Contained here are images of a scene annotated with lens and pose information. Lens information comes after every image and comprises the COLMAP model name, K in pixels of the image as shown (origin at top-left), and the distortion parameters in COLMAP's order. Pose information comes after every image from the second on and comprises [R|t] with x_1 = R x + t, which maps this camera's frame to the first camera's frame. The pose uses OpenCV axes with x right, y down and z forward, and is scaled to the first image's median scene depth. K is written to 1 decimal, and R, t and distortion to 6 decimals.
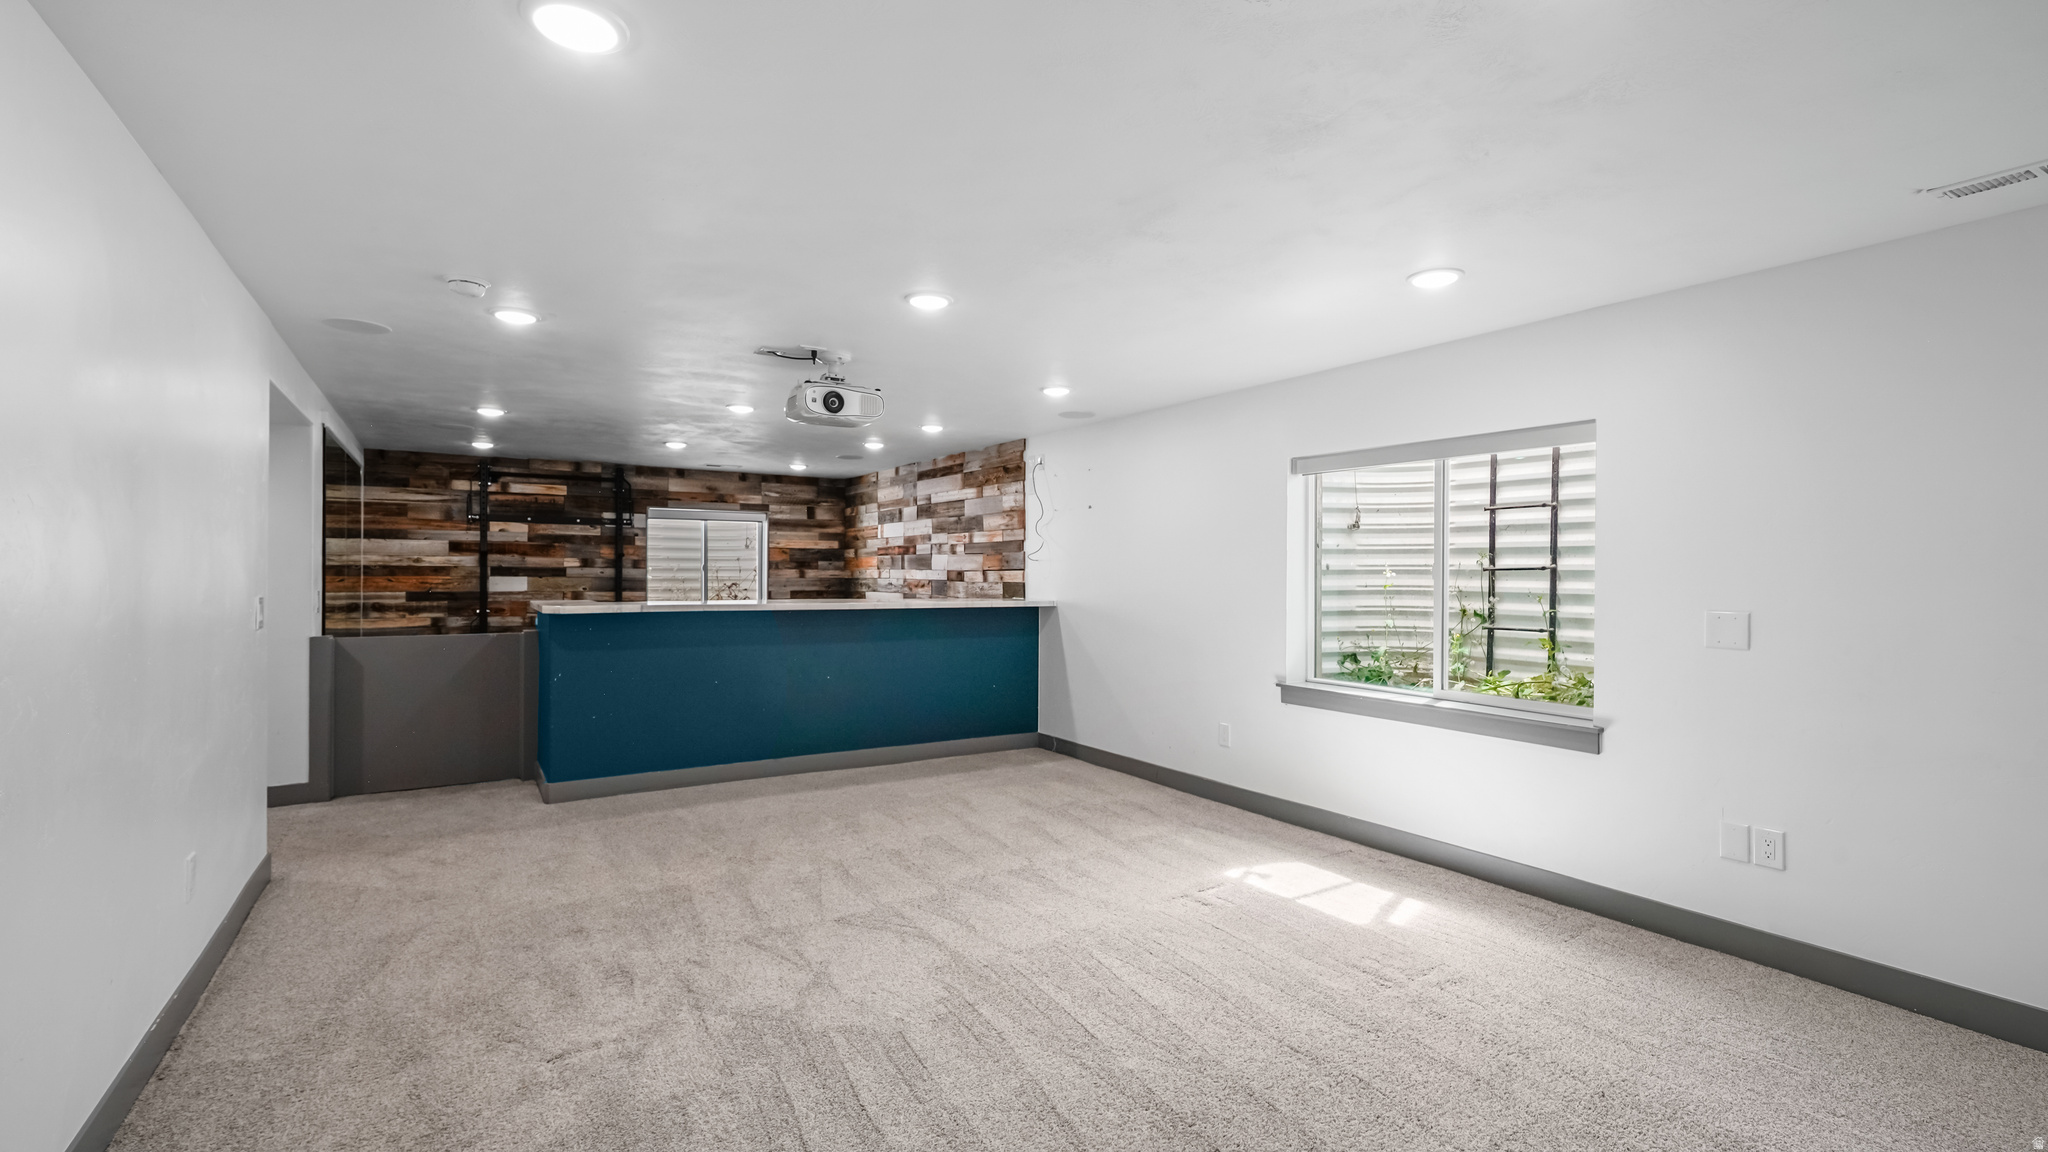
lens RADIAL K [[915.9, 0, 1023.6], [0, 915.9, 568.6], [0, 0, 1]] dist [-0.000137, -0.000021]
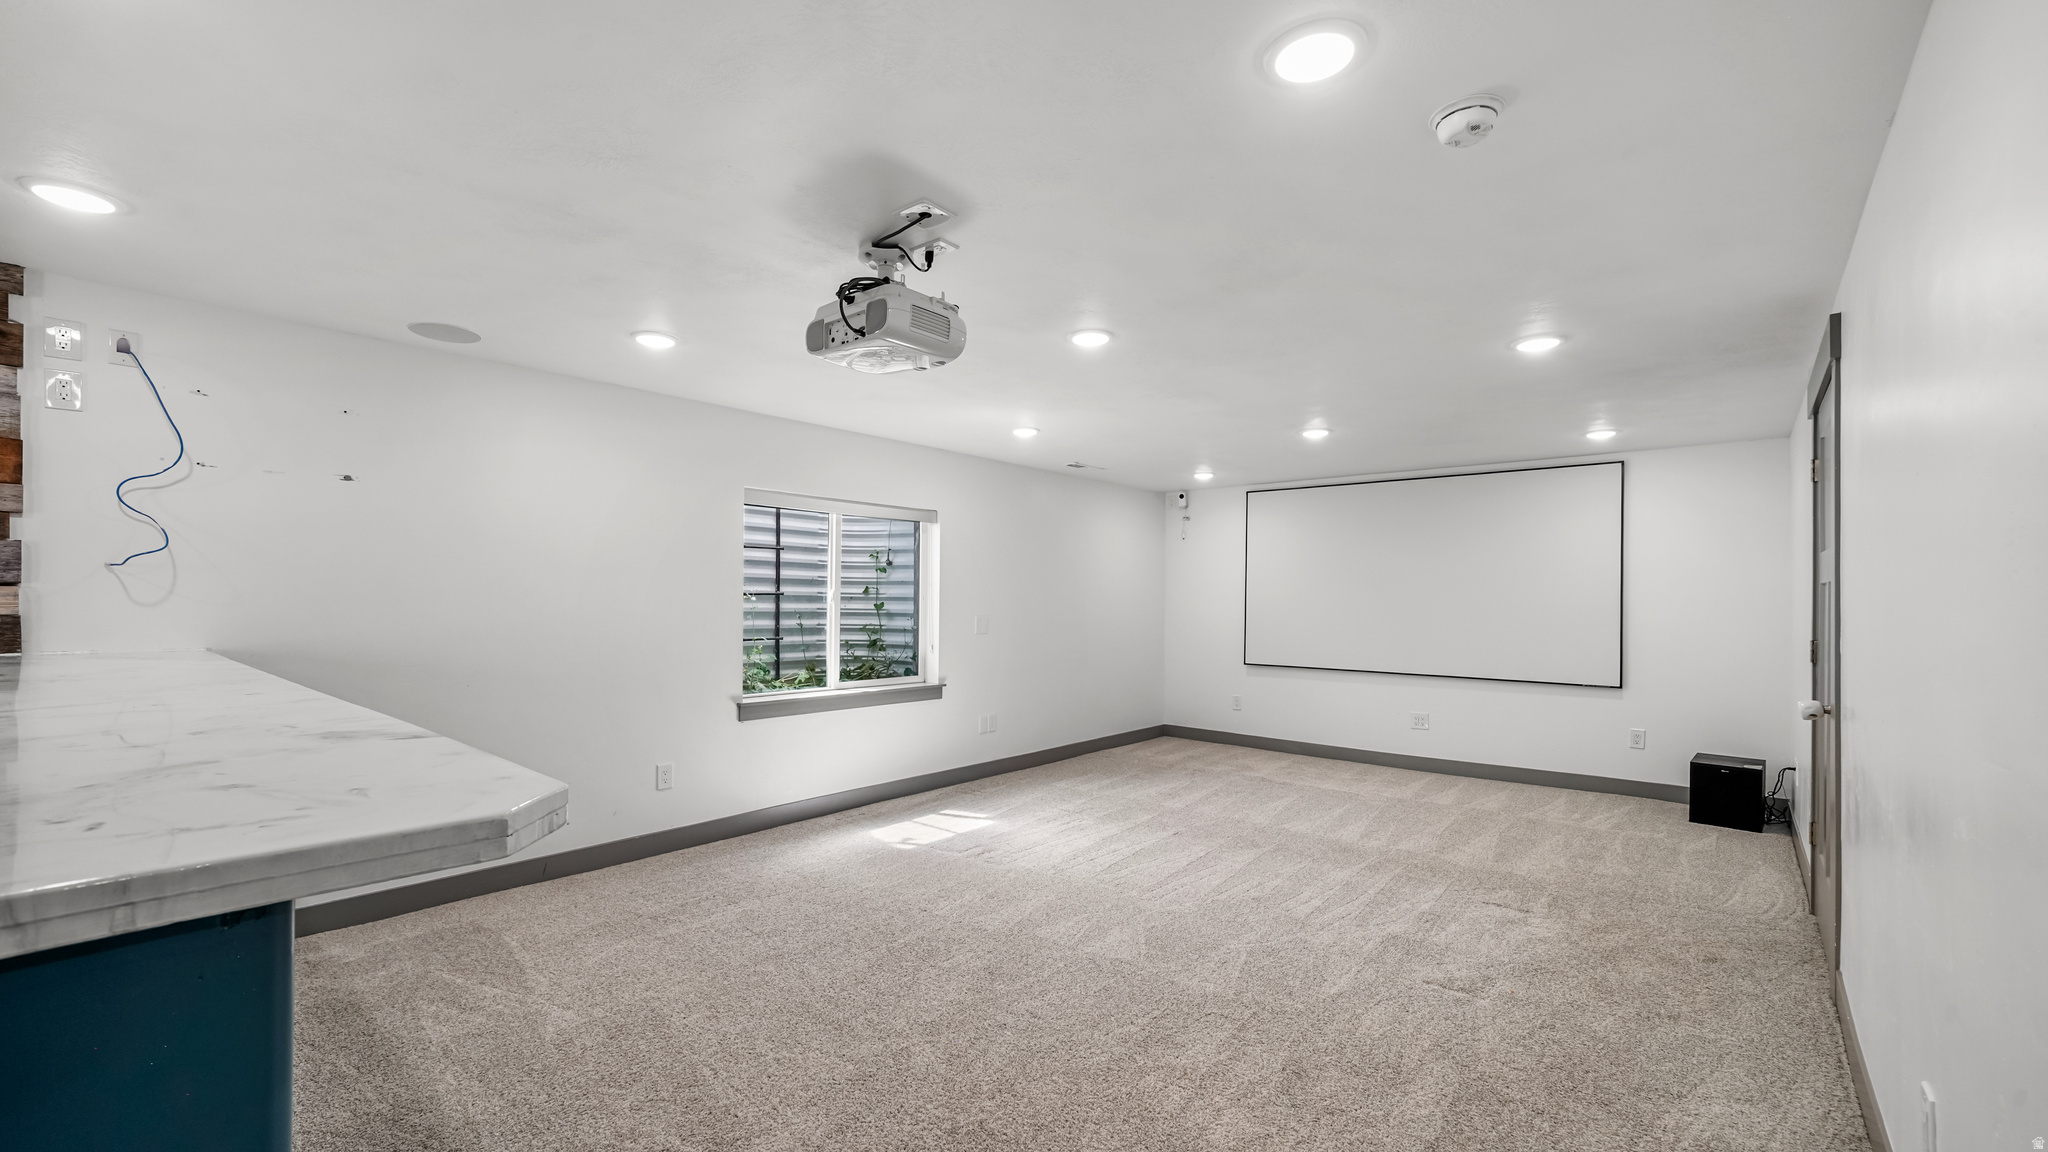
lens RADIAL K [[841.9, 0, 1023.2], [0, 841.9, 596.7], [0, 0, 1]] dist [-0.000594, -0.000033]
pose [[-0.303269, -0.000758, 0.952905, -0.846320], [-0.013535, 0.999902, -0.003512, 0.004015], [-0.952809, -0.013963, -0.303250, 1.149497]]
